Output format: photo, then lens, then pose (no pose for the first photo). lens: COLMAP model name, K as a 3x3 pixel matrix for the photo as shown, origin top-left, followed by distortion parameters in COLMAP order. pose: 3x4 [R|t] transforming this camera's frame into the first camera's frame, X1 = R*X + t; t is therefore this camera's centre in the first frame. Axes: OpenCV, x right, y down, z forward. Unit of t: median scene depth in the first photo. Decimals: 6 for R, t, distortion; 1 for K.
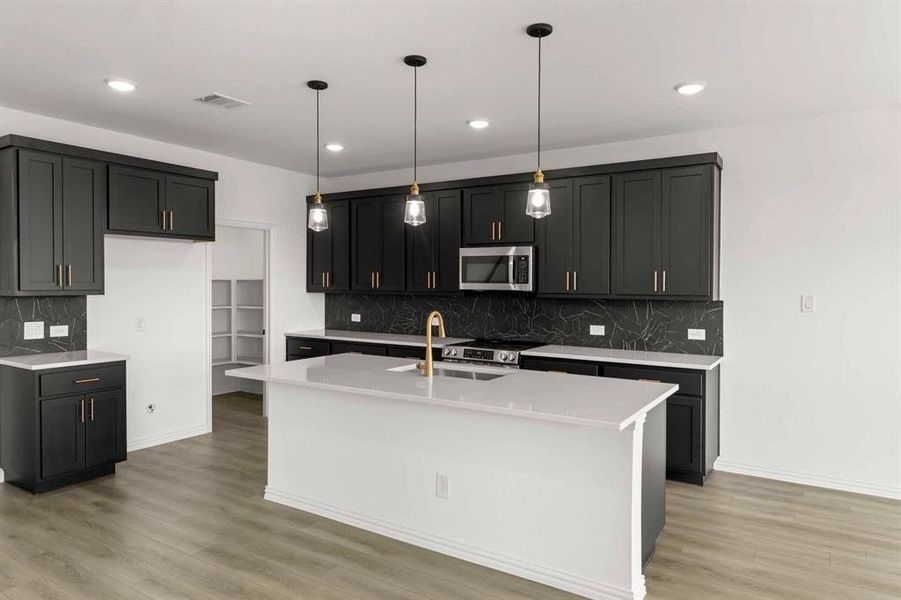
lens RADIAL K [[580.9, 0, 450.5], [0, 580.9, 300.0], [0, 0, 1]] dist [-0.000352, -0.001640]
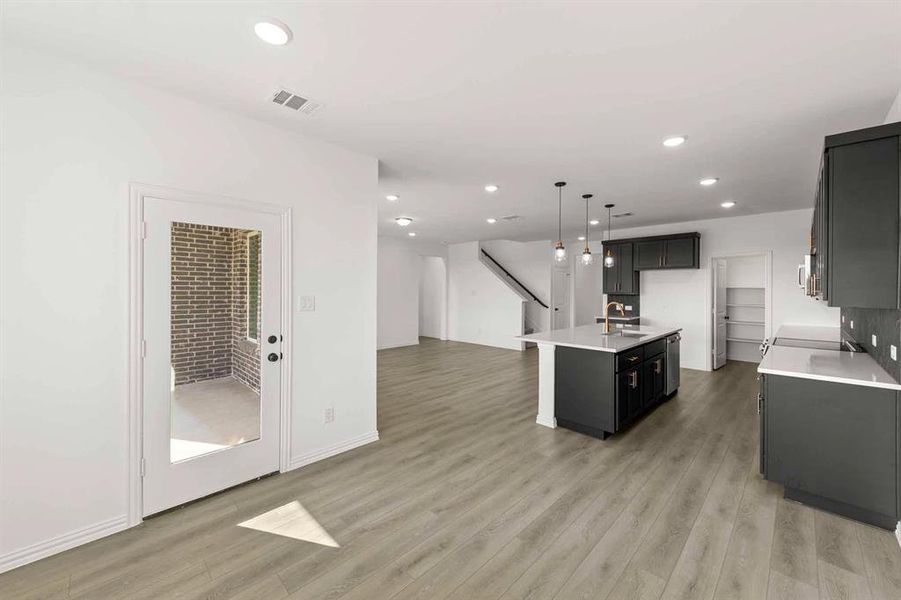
lens RADIAL K [[356.3, 0, 452.4], [0, 356.3, 291.2], [0, 0, 1]] dist [-0.000166, -0.000090]
pose [[-0.212260, -0.004890, -0.977201, 1.003192], [-0.036315, 0.999336, 0.002887, 0.001442], [0.976538, 0.036100, -0.212297, 0.525064]]
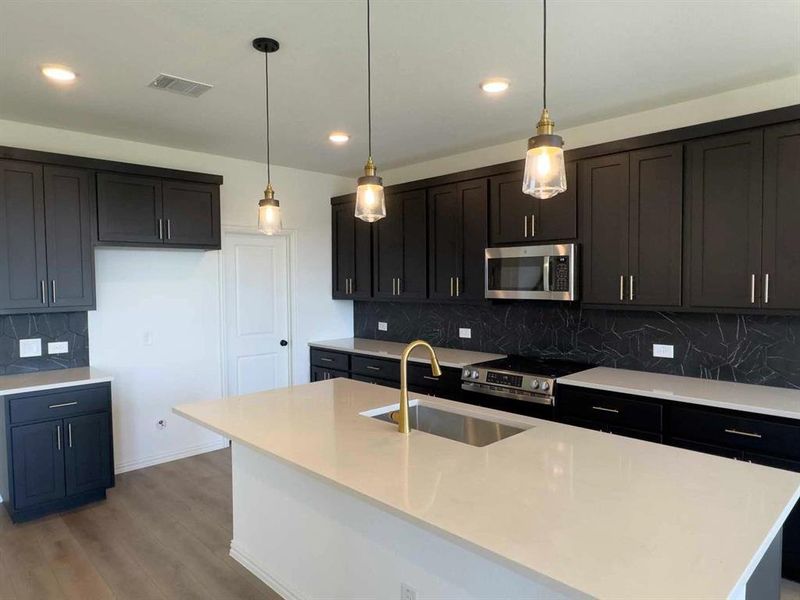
lens RADIAL K [[519.9, 0, 399.6], [0, 519.9, 308.6], [0, 0, 1]] dist [-0.005222, -0.000625]
pose [[0.972884, -0.003992, -0.231260, 0.077221], [0.010399, 0.999595, 0.026492, -0.027188], [0.231061, -0.028178, 0.972531, 0.271554]]
